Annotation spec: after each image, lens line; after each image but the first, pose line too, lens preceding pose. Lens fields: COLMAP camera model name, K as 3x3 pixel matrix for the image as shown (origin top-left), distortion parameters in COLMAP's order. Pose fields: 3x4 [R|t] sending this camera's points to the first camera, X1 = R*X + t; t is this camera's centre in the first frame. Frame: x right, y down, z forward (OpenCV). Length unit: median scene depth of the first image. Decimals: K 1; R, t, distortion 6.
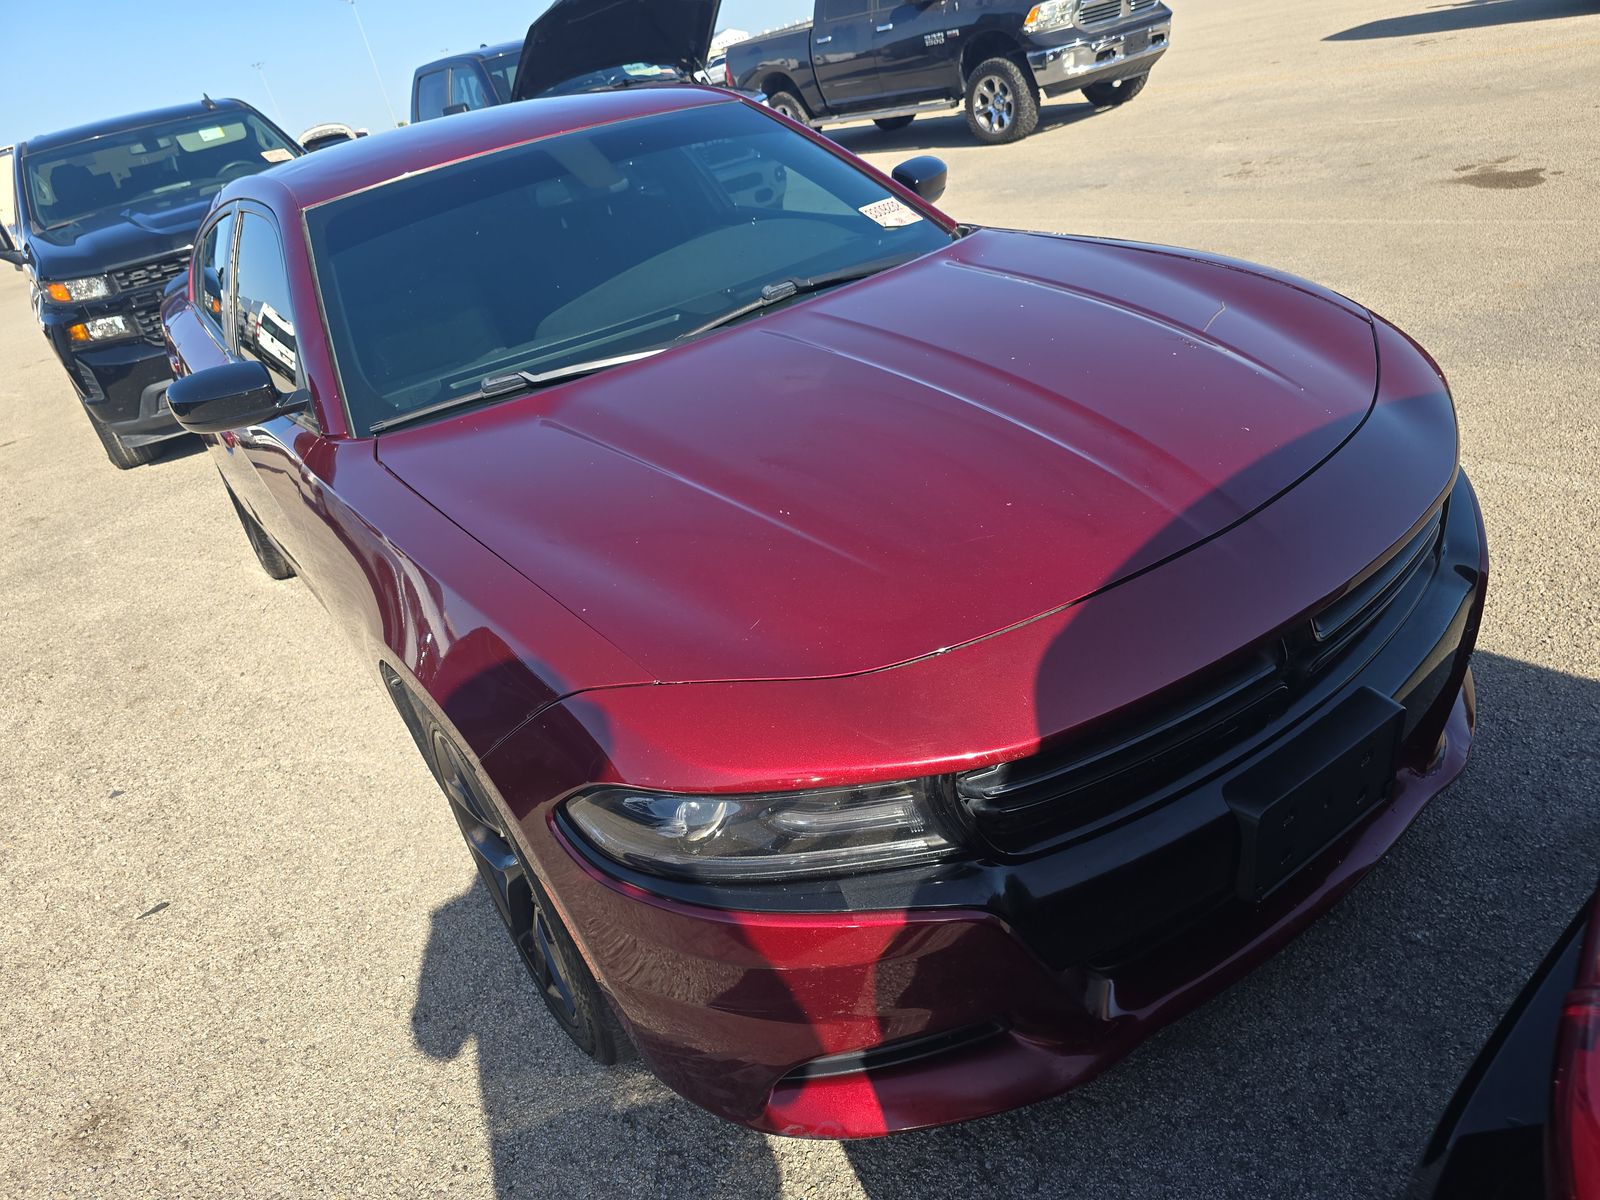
lens RADIAL K [[1062.0, 0, 795.4], [0, 1062.0, 593.4], [0, 0, 1]] dist [0.024130, -0.024338]
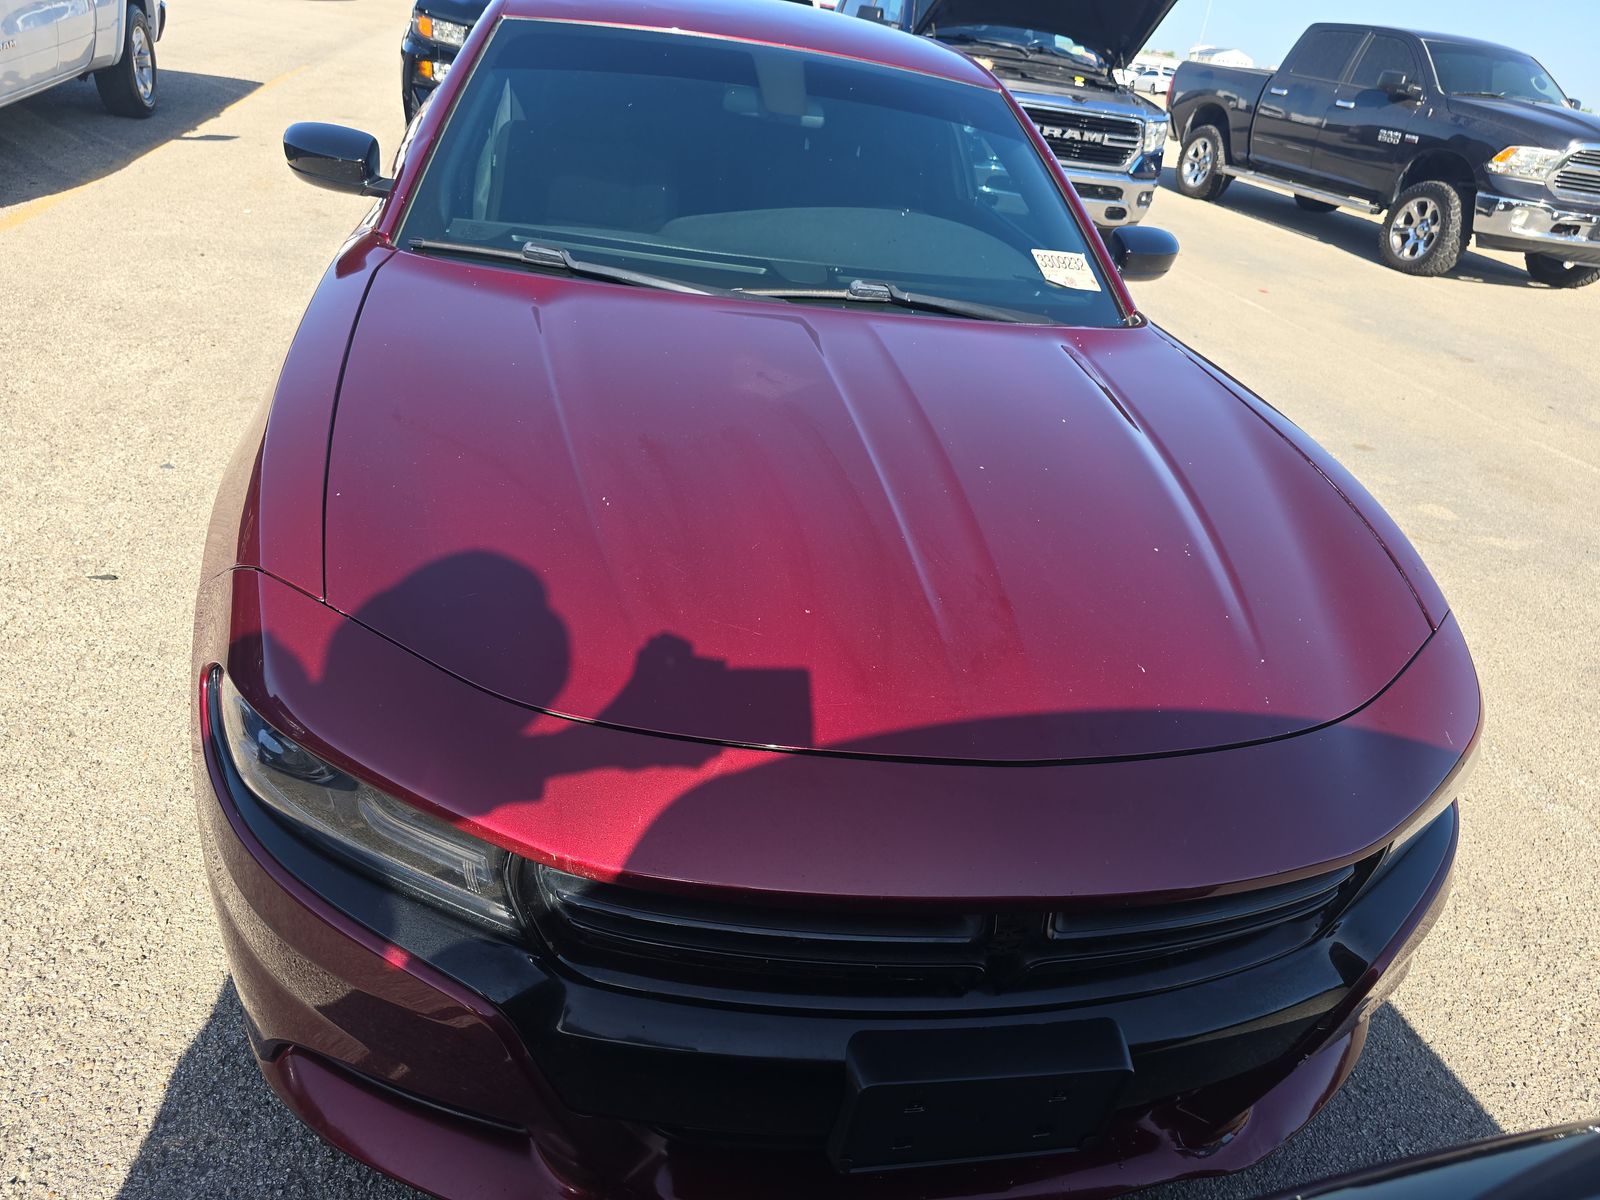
lens RADIAL K [[1062.0, 0, 804.6], [0, 1062.0, 590.3], [0, 0, 1]] dist [0.024130, -0.024338]
pose [[0.865608, 0.467058, -0.180497, 0.083756], [-0.460917, 0.884076, 0.077238, -0.039706], [0.195648, 0.016336, 0.980538, 0.041029]]
